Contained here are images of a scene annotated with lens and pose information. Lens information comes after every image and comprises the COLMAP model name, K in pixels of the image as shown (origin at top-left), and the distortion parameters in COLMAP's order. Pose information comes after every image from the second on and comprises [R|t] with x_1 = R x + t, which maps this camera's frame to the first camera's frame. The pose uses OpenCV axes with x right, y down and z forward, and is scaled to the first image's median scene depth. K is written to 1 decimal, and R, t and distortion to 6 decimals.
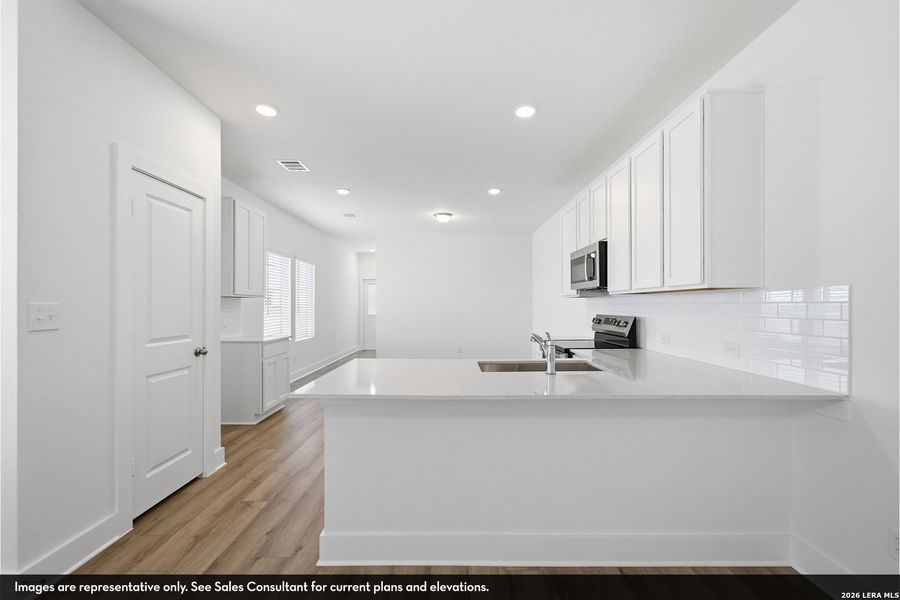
lens RADIAL K [[370.8, 0, 449.6], [0, 370.8, 303.7], [0, 0, 1]] dist [0.002958, 0.000532]
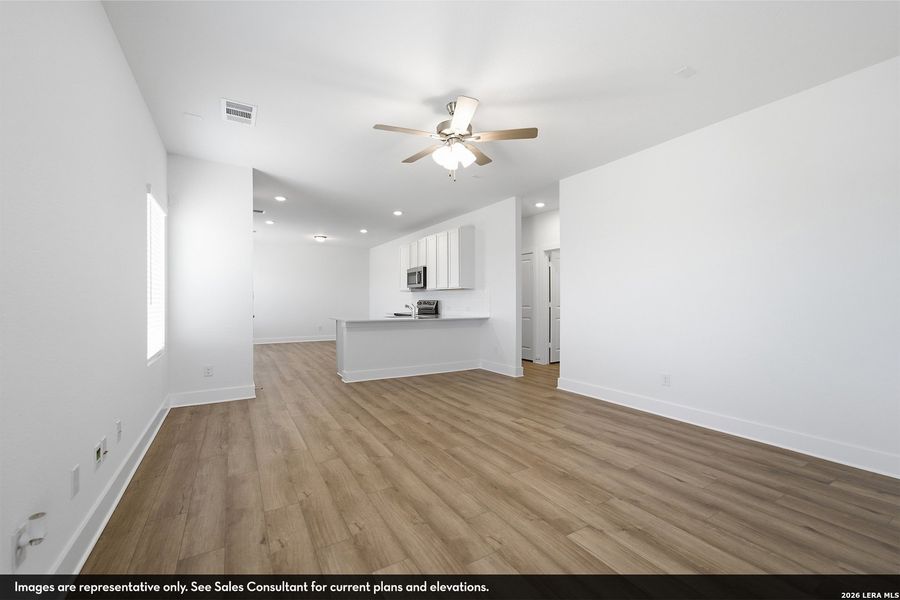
lens RADIAL K [[370.8, 0, 449.9], [0, 370.8, 301.3], [0, 0, 1]] dist [0.002958, 0.000532]
pose [[0.857018, -0.006914, 0.515241, -0.589001], [0.004148, 0.999970, 0.006520, 0.026904], [-0.515270, -0.003450, 0.857021, -0.964258]]
